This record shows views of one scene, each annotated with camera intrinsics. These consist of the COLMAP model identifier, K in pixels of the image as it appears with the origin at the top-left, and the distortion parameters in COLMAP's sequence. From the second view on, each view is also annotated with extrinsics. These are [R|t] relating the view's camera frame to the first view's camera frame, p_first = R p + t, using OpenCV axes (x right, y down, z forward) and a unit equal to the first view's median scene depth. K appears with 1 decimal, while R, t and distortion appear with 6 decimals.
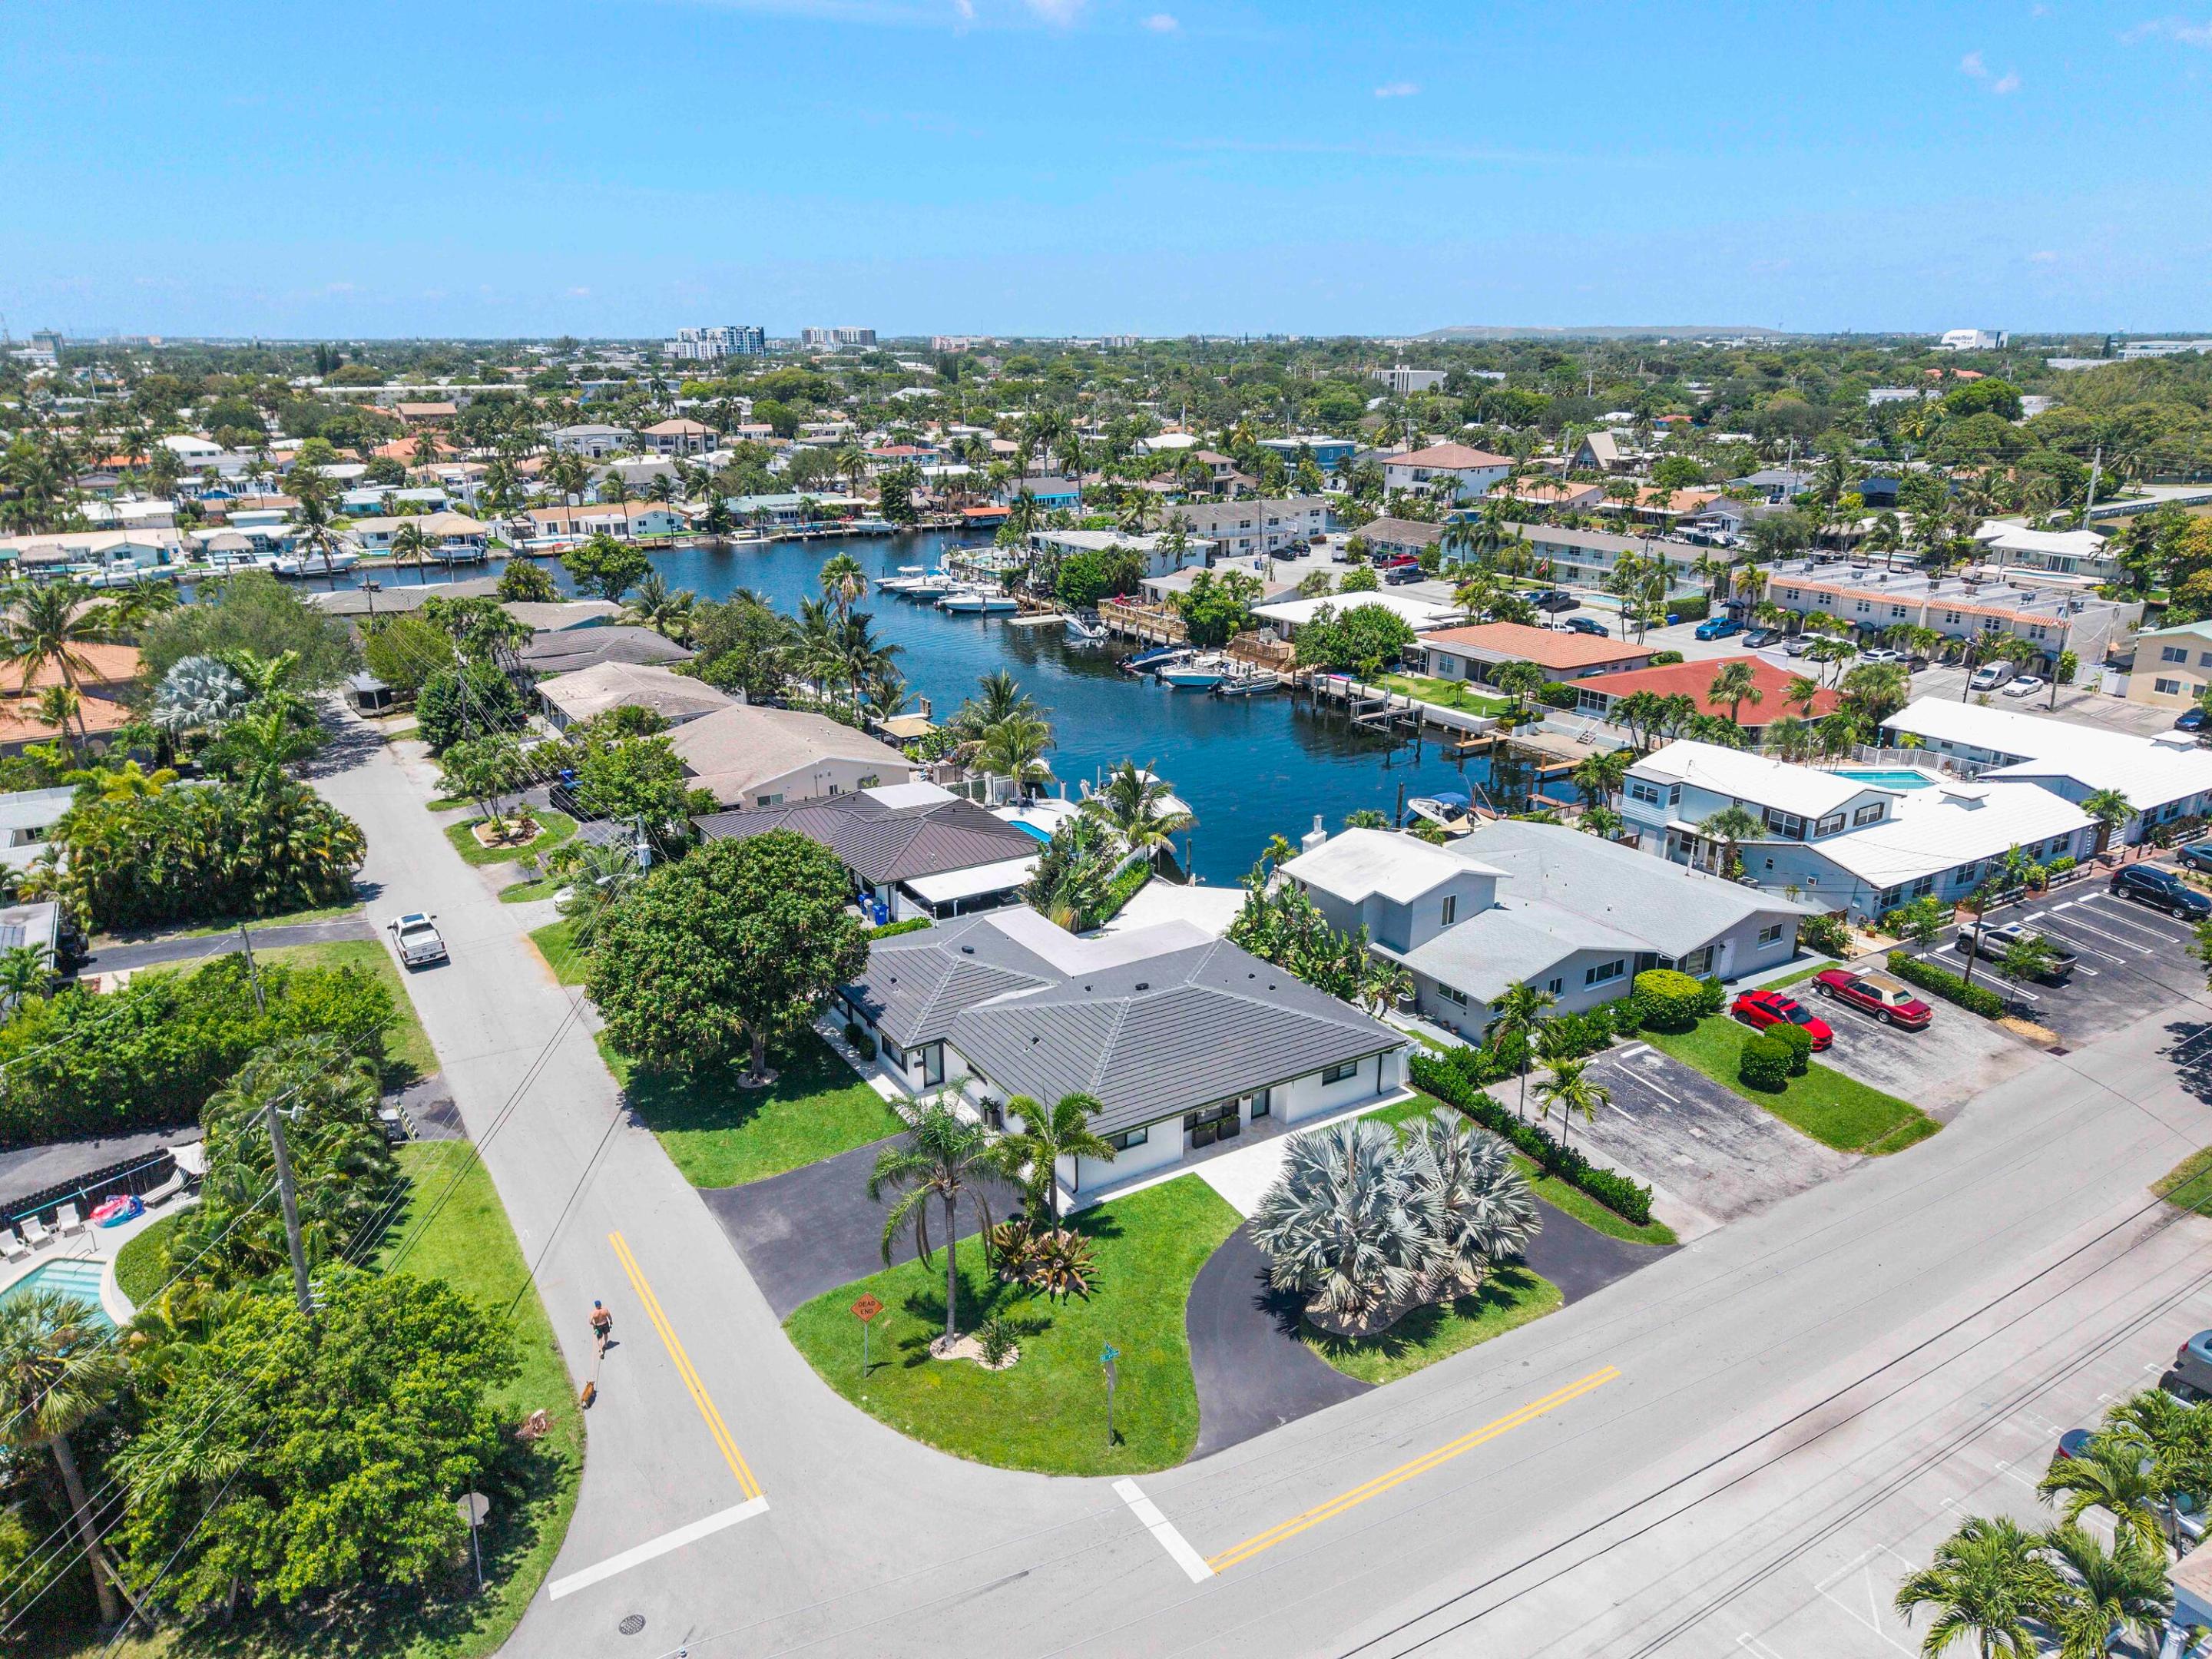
lens RADIAL K [[1500.1, 0, 1112.4], [0, 1500.1, 853.7], [0, 0, 1]] dist [0.033961, -0.038403]
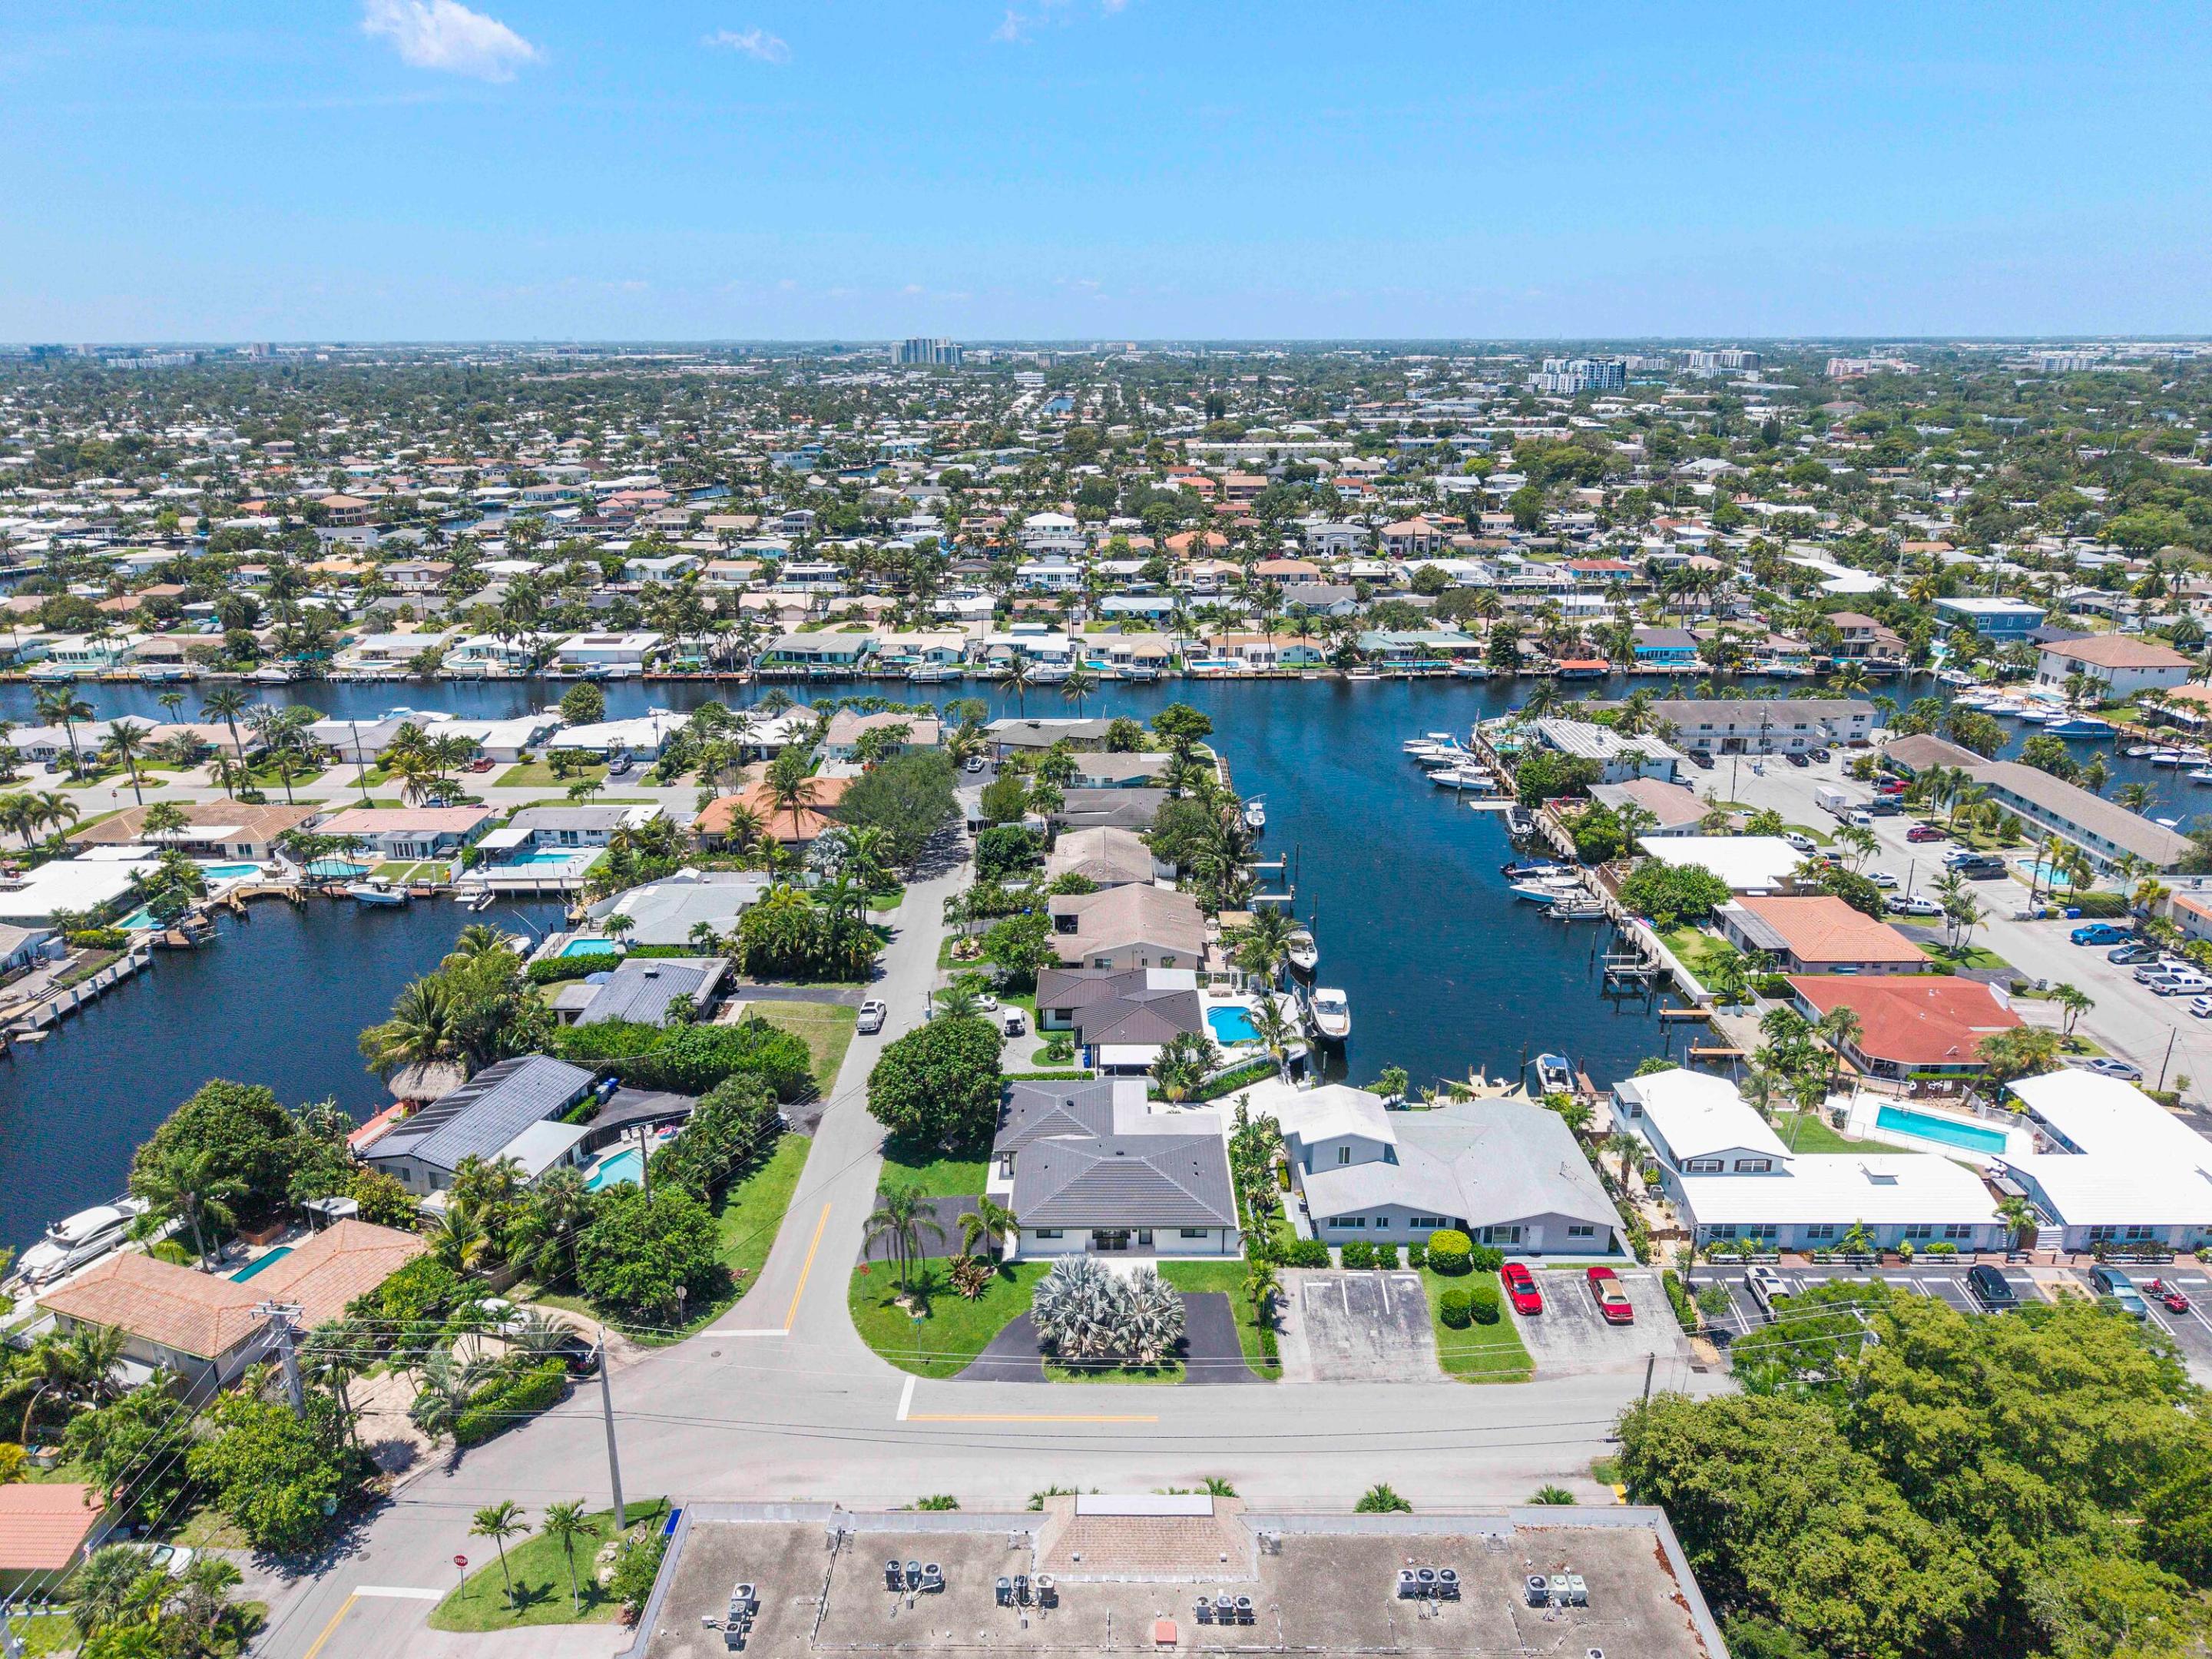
lens RADIAL K [[1500.1, 0, 1118.4], [0, 1500.1, 829.7], [0, 0, 1]] dist [0.033961, -0.038403]
pose [[0.851166, 0.164495, -0.498455, 0.645216], [-0.171937, 0.984610, 0.031330, -0.264060], [0.495938, 0.059035, 0.866349, -0.436713]]
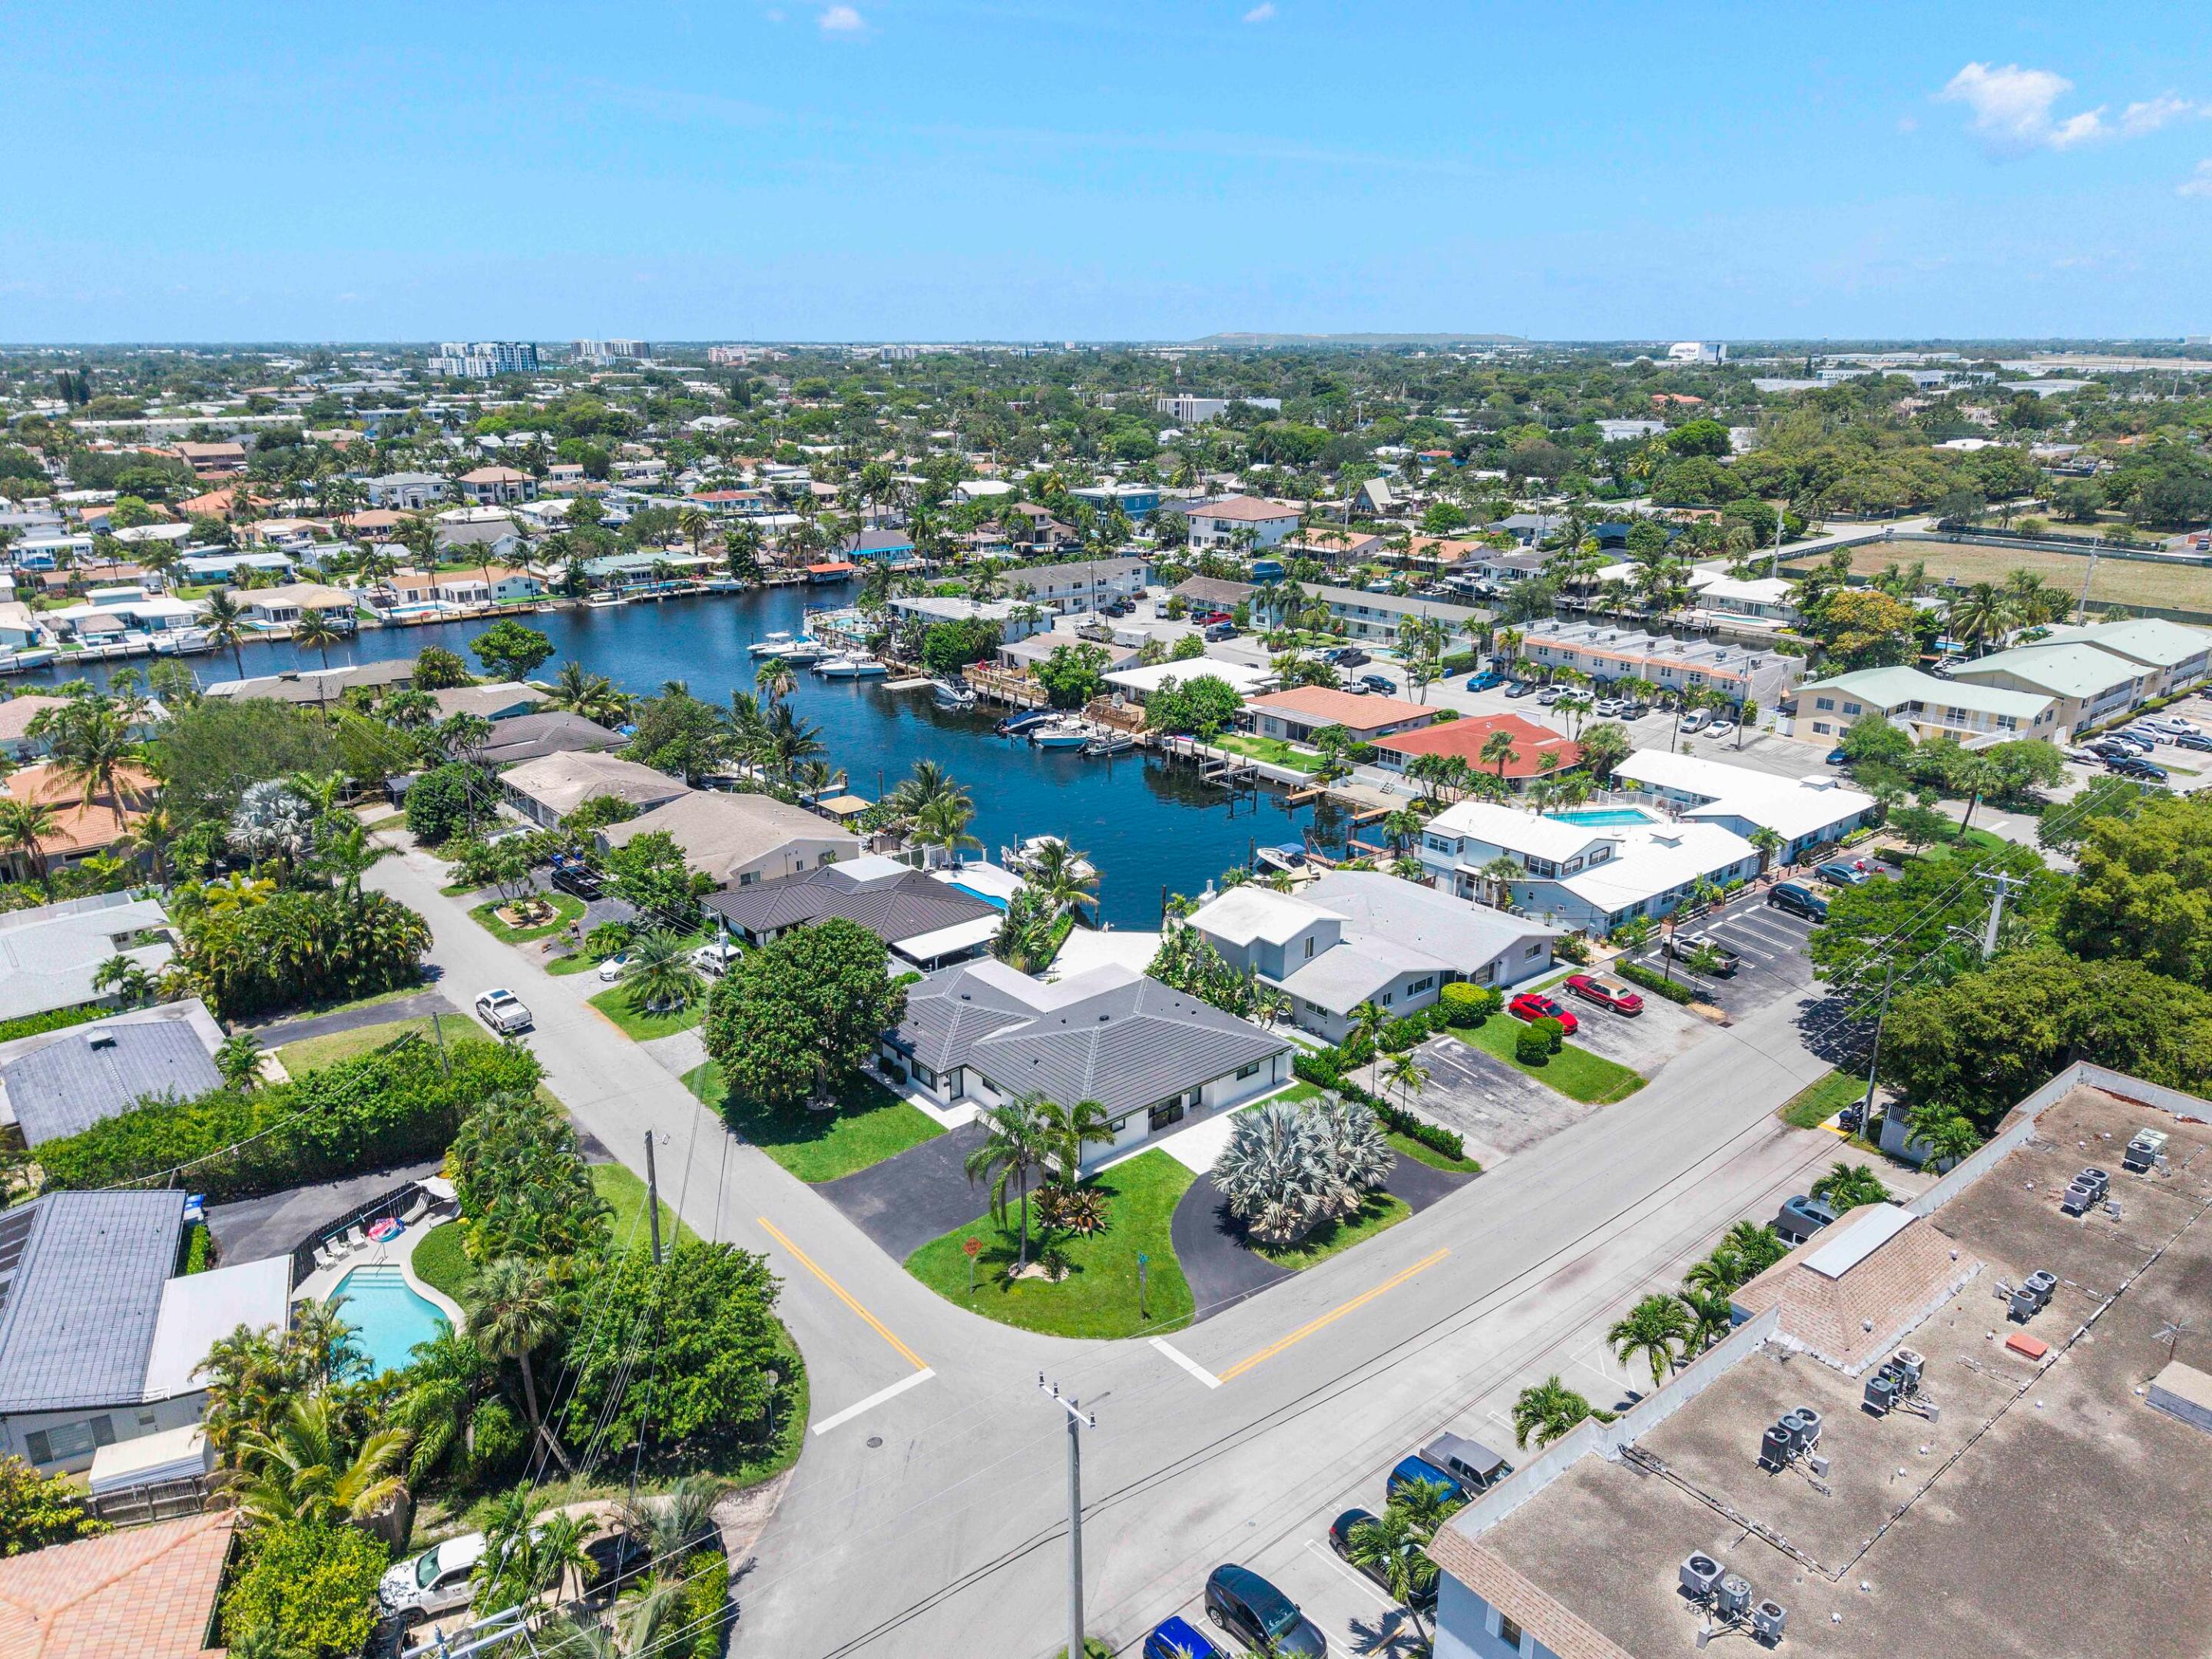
lens RADIAL K [[1500.1, 0, 1114.8], [0, 1500.1, 840.1], [0, 0, 1]] dist [0.033961, -0.038403]
pose [[0.989838, -0.042427, 0.135725, -0.115711], [0.043965, 0.998998, -0.008347, -0.048809], [-0.135235, 0.014230, 0.990711, -0.289465]]
